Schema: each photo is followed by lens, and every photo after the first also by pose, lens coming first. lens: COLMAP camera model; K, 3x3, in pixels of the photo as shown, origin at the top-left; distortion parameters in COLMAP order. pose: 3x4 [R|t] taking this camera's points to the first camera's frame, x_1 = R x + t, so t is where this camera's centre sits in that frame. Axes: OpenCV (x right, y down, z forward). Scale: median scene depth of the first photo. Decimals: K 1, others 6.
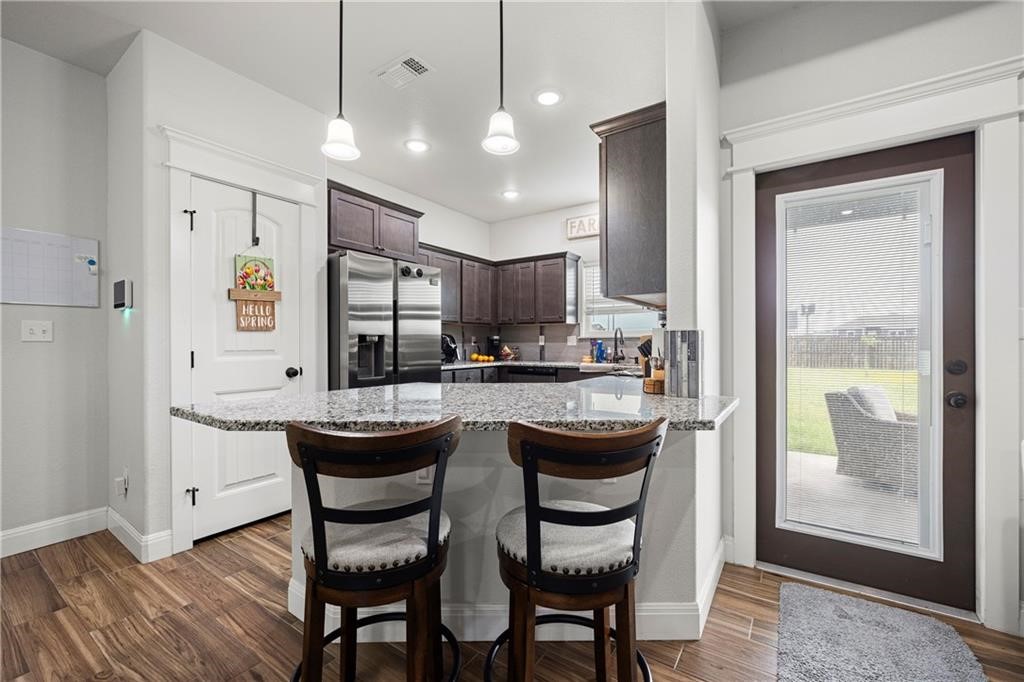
lens RADIAL K [[427.2, 0, 513.1], [0, 427.2, 342.6], [0, 0, 1]] dist [-0.001751, -0.000194]
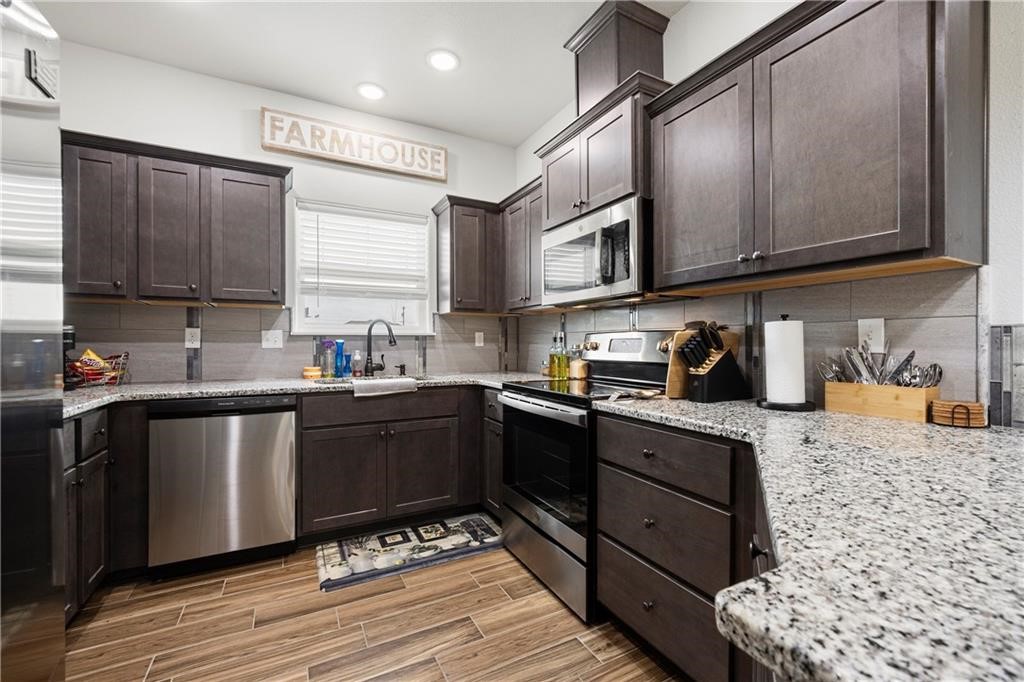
lens RADIAL K [[427.2, 0, 512.2], [0, 427.2, 342.4], [0, 0, 1]] dist [-0.001751, -0.000194]
pose [[0.469520, 0.003991, 0.882913, -0.195297], [-0.001128, 0.999992, -0.003920, 0.001415], [-0.882921, 0.000845, 0.469521, 0.488276]]
